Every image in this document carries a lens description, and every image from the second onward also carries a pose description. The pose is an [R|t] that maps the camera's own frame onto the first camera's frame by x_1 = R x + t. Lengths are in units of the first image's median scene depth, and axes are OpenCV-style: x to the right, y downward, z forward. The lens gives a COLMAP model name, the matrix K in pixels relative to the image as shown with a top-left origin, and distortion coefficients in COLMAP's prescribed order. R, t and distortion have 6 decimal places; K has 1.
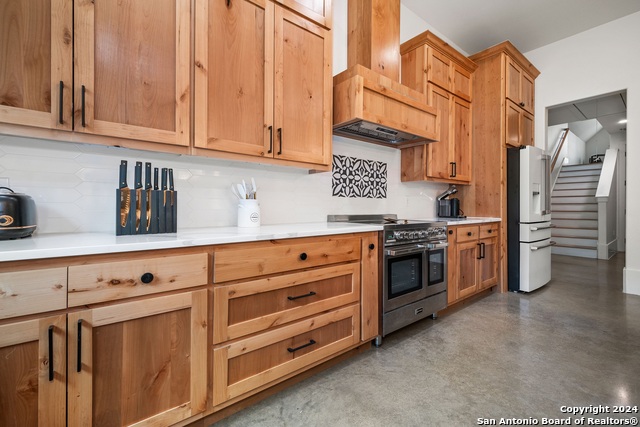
lens RADIAL K [[268.7, 0, 320.8], [0, 268.7, 207.5], [0, 0, 1]] dist [0.015594, -0.004096]
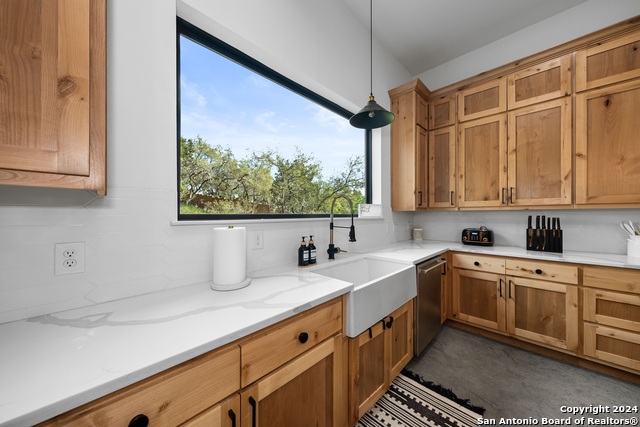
lens RADIAL K [[215.7, 0, 323.4], [0, 215.7, 214.3], [0, 0, 1]] dist [-0.002222, -0.000355]
pose [[0.126242, -0.006226, -0.991980, 0.698373], [0.001315, 0.999980, -0.006109, -0.160821], [0.991999, -0.000534, 0.126248, -0.772832]]
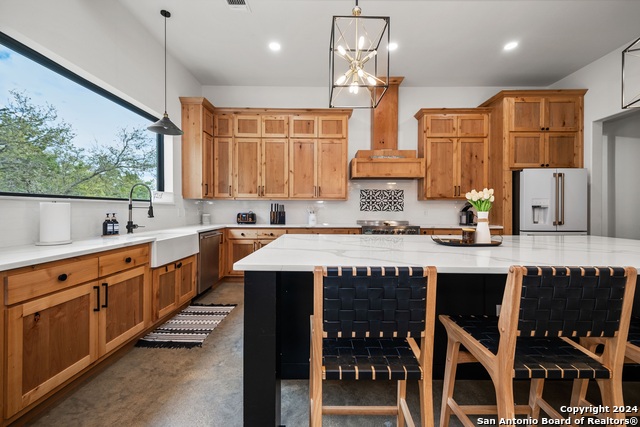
lens RADIAL K [[268.7, 0, 323.0], [0, 268.7, 212.1], [0, 0, 1]] dist [0.015594, -0.004096]
pose [[0.785062, 0.007095, -0.619377, 1.850050], [-0.003234, 0.999968, 0.007355, -0.081373], [0.619409, -0.003771, 0.785059, -1.266557]]
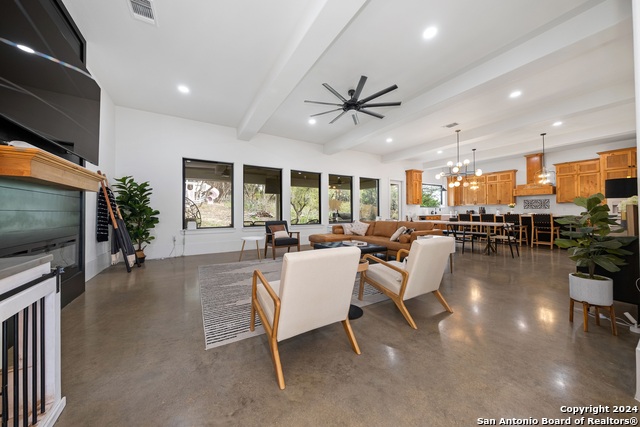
lens RADIAL K [[215.7, 0, 319.9], [0, 215.7, 210.9], [0, 0, 1]] dist [-0.002222, -0.000355]
pose [[-0.132140, -0.003138, -0.991226, 7.478157], [0.004162, 0.999984, -0.003721, -0.012893], [0.991222, -0.004618, -0.132125, -3.594581]]
